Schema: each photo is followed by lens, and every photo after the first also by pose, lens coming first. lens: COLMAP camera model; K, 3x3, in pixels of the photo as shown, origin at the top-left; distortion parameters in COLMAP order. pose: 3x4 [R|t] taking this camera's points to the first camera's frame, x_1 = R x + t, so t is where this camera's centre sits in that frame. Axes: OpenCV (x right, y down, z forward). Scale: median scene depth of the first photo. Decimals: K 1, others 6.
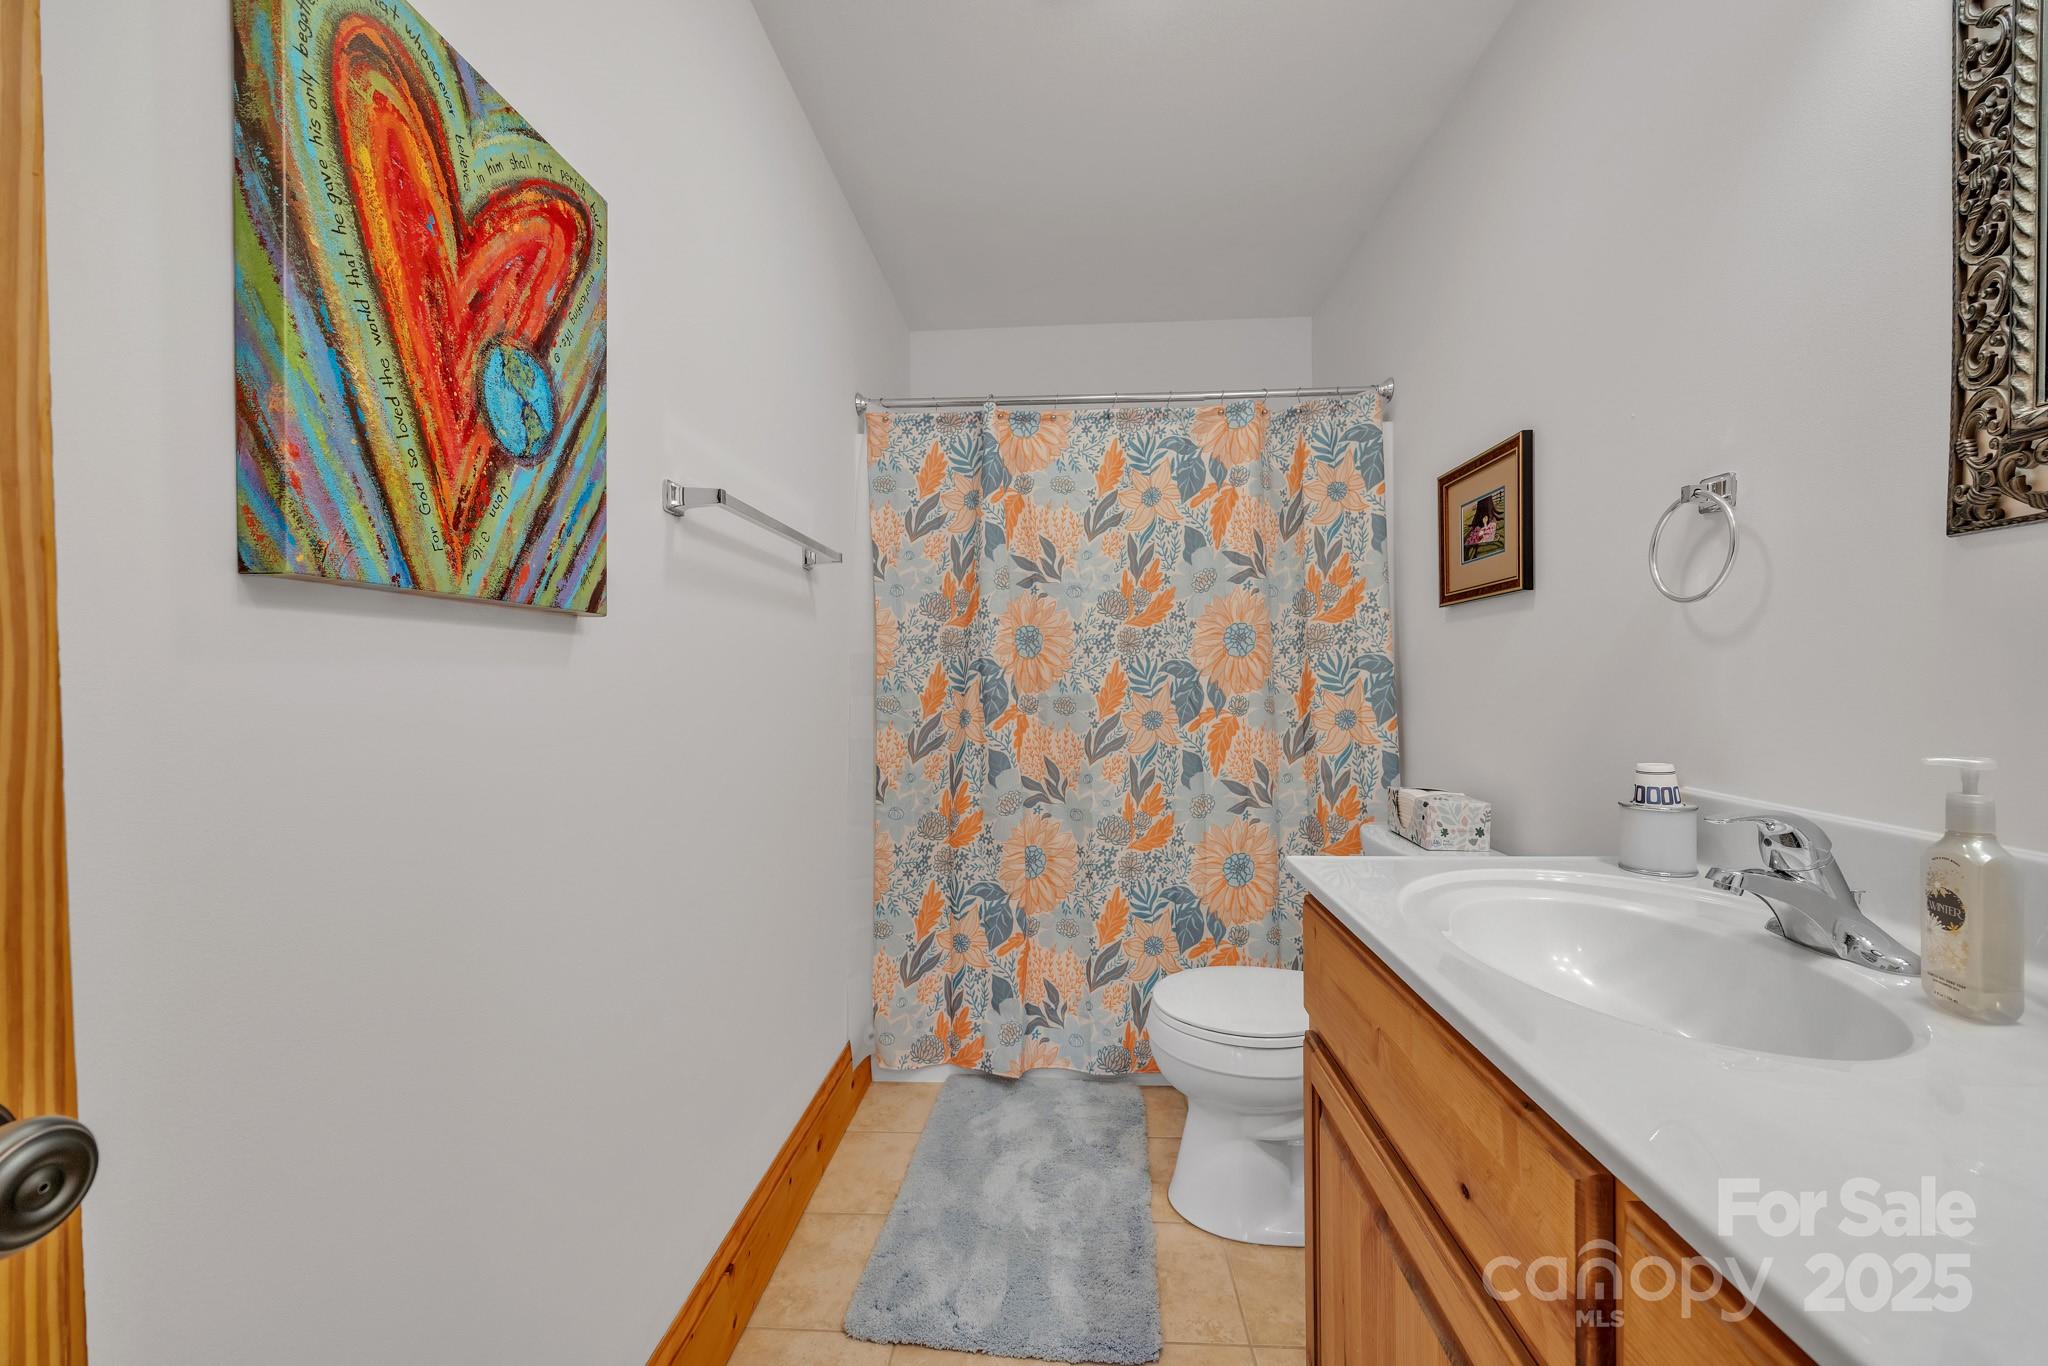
lens RADIAL K [[789.0, 0, 1030.4], [0, 789.0, 693.0], [0, 0, 1]] dist [-0.003405, 0.000201]
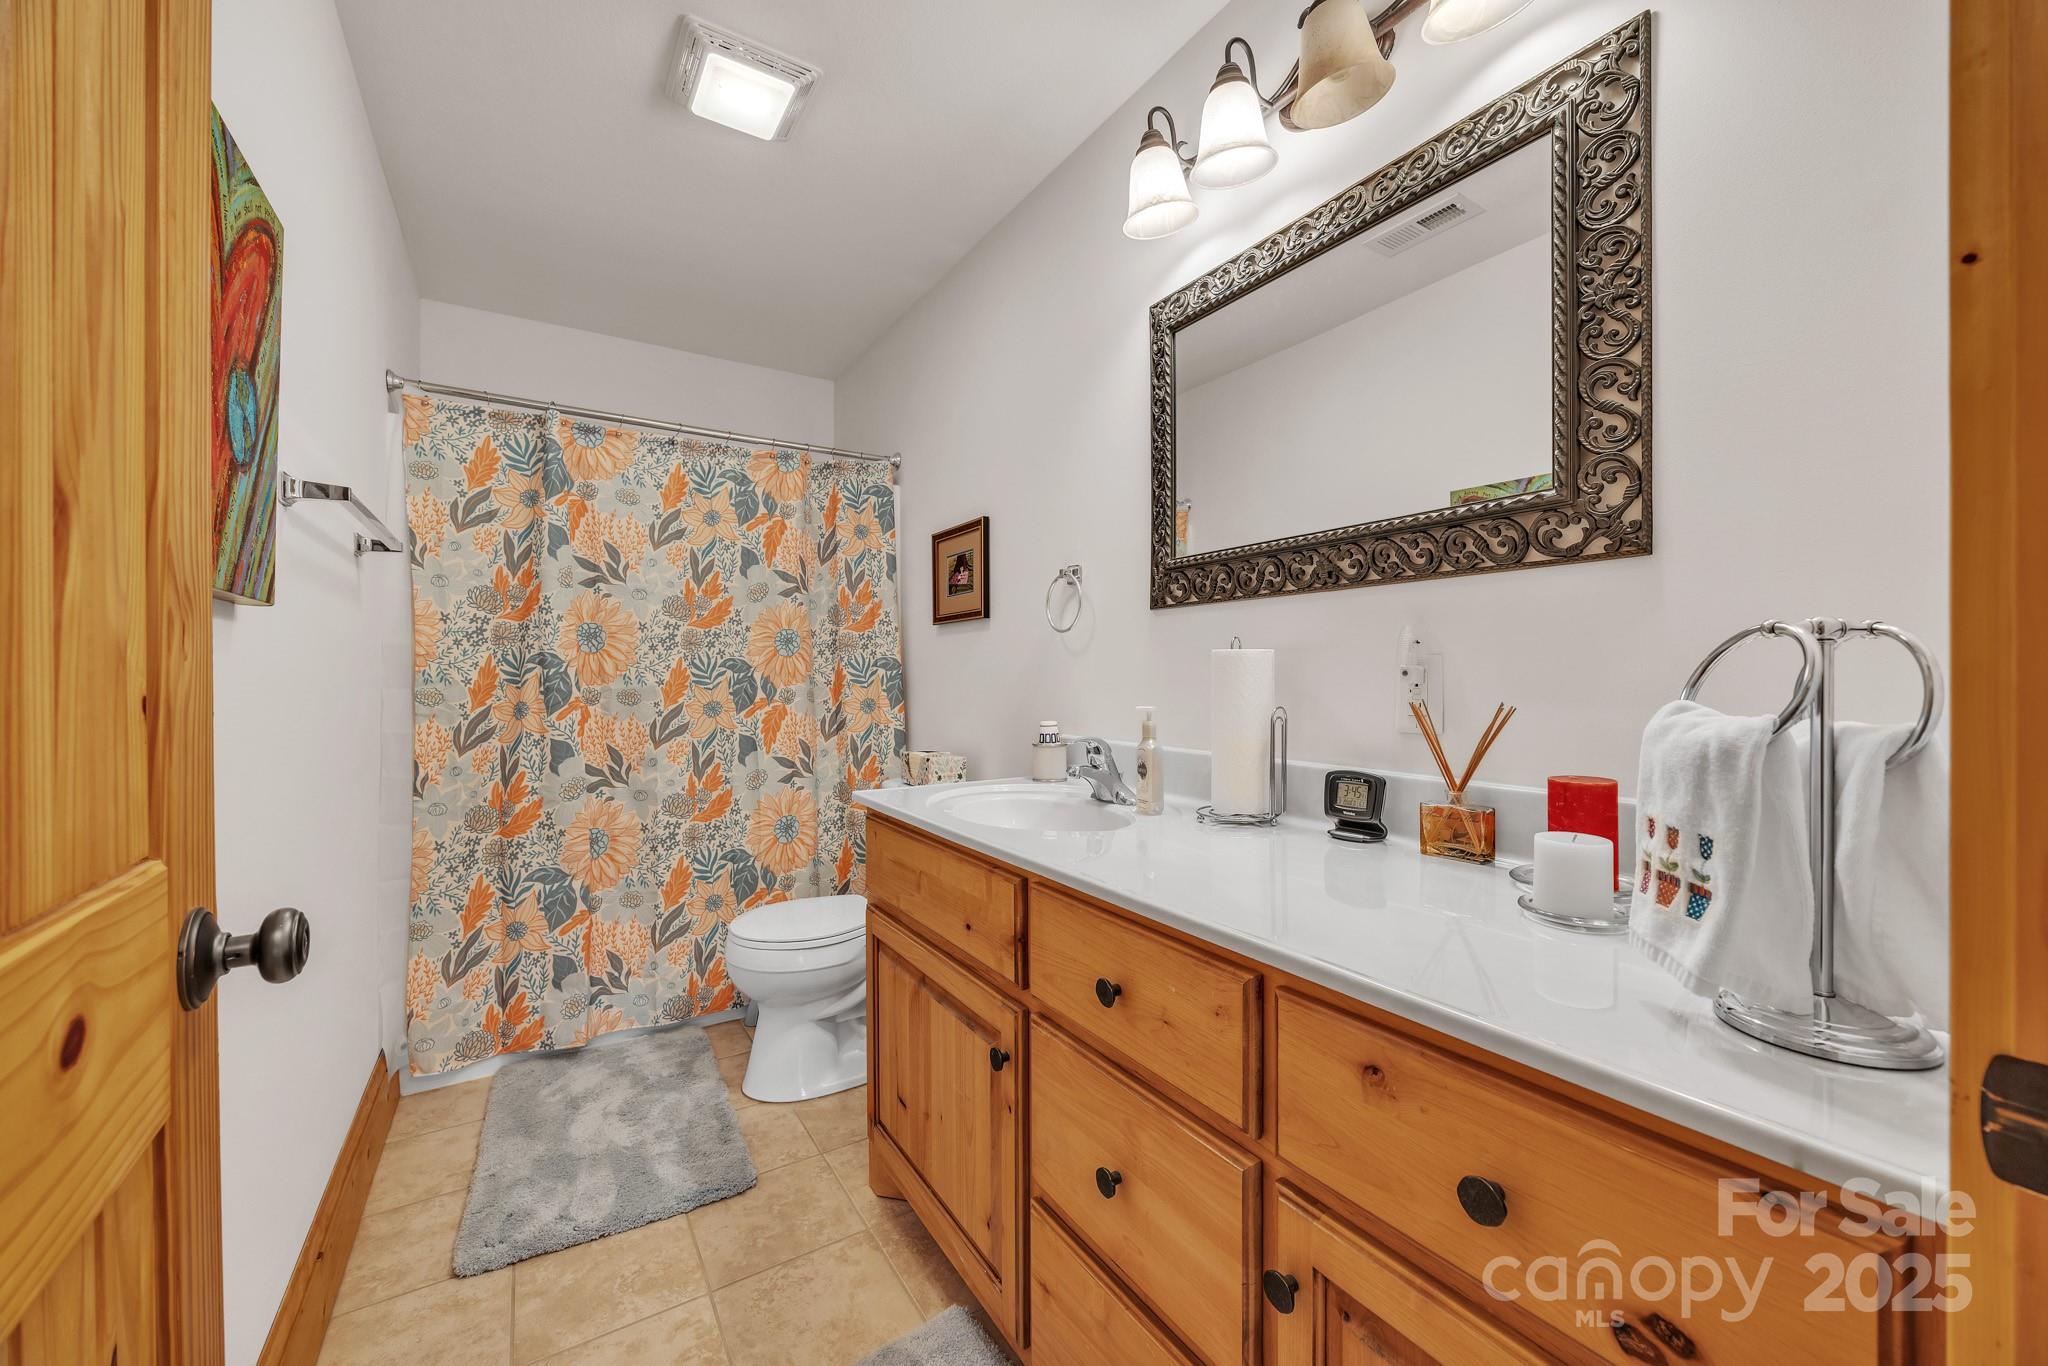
lens RADIAL K [[789.0, 0, 1023.9], [0, 789.0, 671.0], [0, 0, 1]] dist [-0.003405, 0.000201]
pose [[0.812708, 0.012312, 0.582540, -0.160511], [0.003929, 0.999638, -0.026609, 0.011798], [-0.582657, 0.023915, 0.812366, -0.229169]]
